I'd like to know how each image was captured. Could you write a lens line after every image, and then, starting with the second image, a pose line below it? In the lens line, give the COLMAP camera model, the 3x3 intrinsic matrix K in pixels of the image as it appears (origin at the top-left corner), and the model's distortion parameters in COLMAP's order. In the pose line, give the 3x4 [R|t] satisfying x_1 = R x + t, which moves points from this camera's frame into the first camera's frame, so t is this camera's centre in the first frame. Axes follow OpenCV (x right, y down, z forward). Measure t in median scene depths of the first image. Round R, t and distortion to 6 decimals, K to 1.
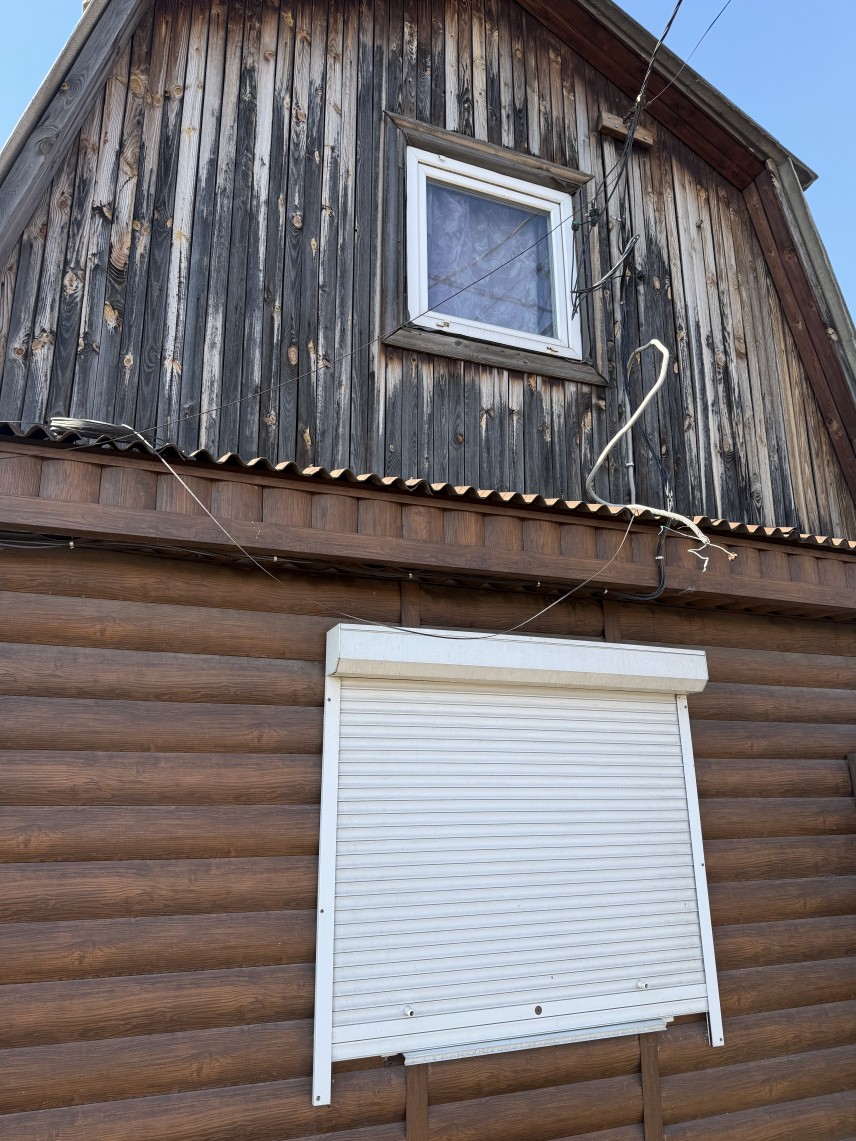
lens RADIAL K [[789.4, 0, 428.0], [0, 789.4, 570.5], [0, 0, 1]] dist [0.089860, -0.130308]
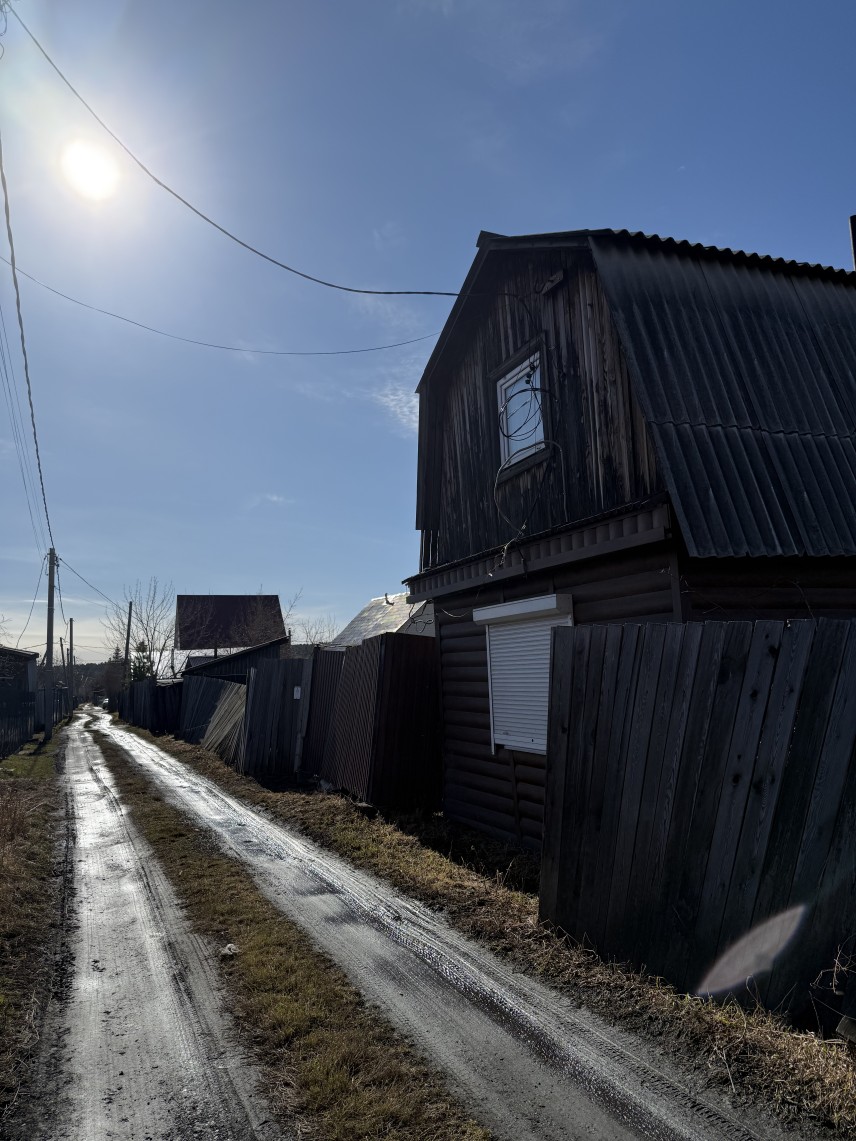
lens RADIAL K [[806.6, 0, 417.4], [0, 806.6, 577.8], [0, 0, 1]] dist [0.165150, -0.343303]
pose [[0.014286, -0.108631, -0.993980, 2.213963], [0.312818, 0.944666, -0.098745, 0.142872], [0.949706, -0.309524, 0.047477, 0.521313]]
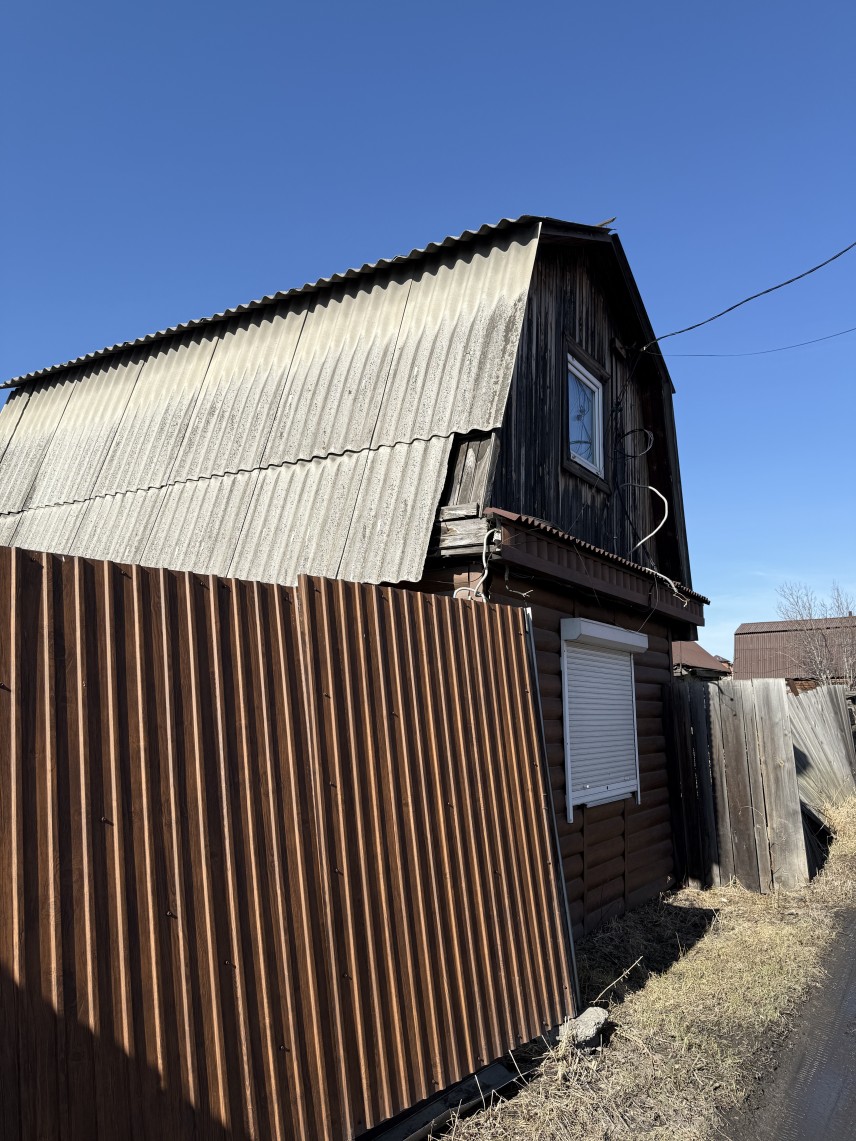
lens RADIAL K [[806.6, 0, 417.4], [0, 806.6, 577.8], [0, 0, 1]] dist [0.165150, -0.343303]
pose [[0.816908, 0.101743, 0.567723, -1.314886], [-0.164346, 0.984574, 0.060033, -0.075537], [-0.552857, -0.142344, 0.821028, -0.422466]]
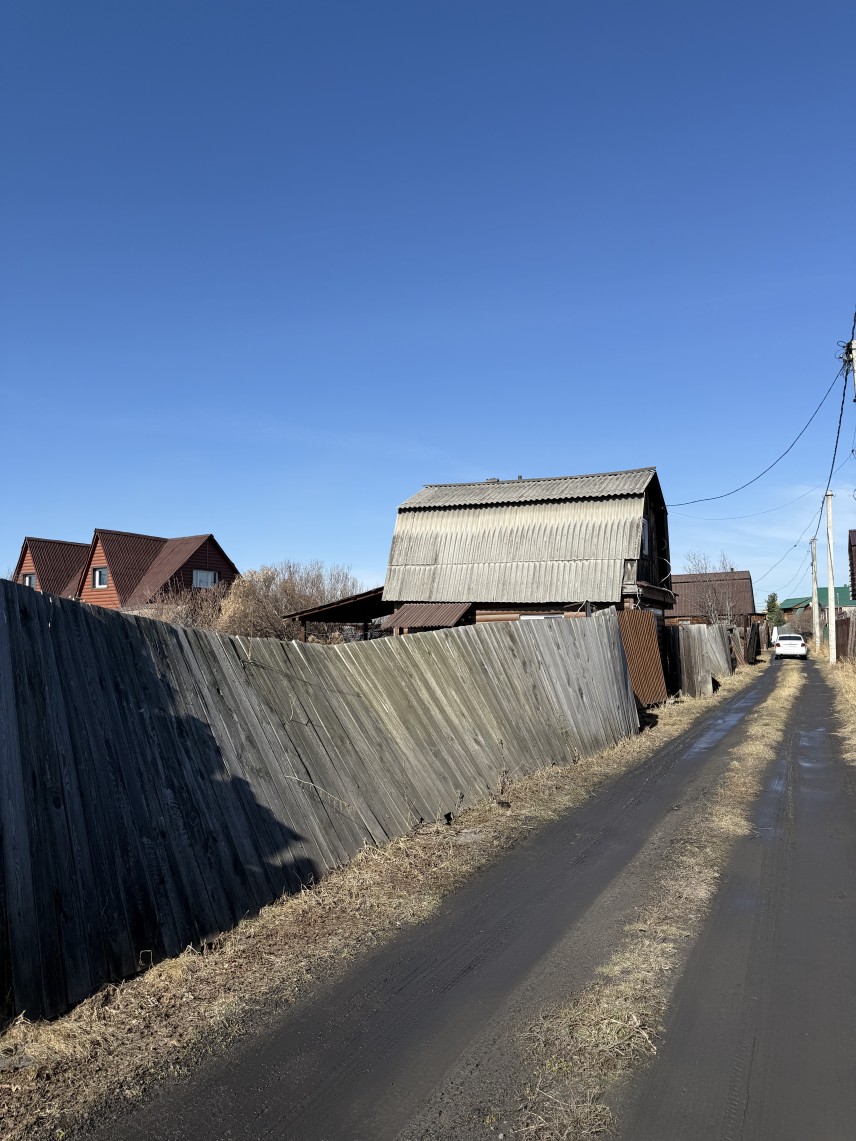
lens RADIAL K [[806.6, 0, 417.4], [0, 806.6, 577.8], [0, 0, 1]] dist [0.165150, -0.343303]
pose [[0.744754, 0.053359, 0.665203, -4.869267], [-0.176628, 0.977011, 0.119381, -0.520490], [-0.643541, -0.206403, 0.737057, -2.217473]]
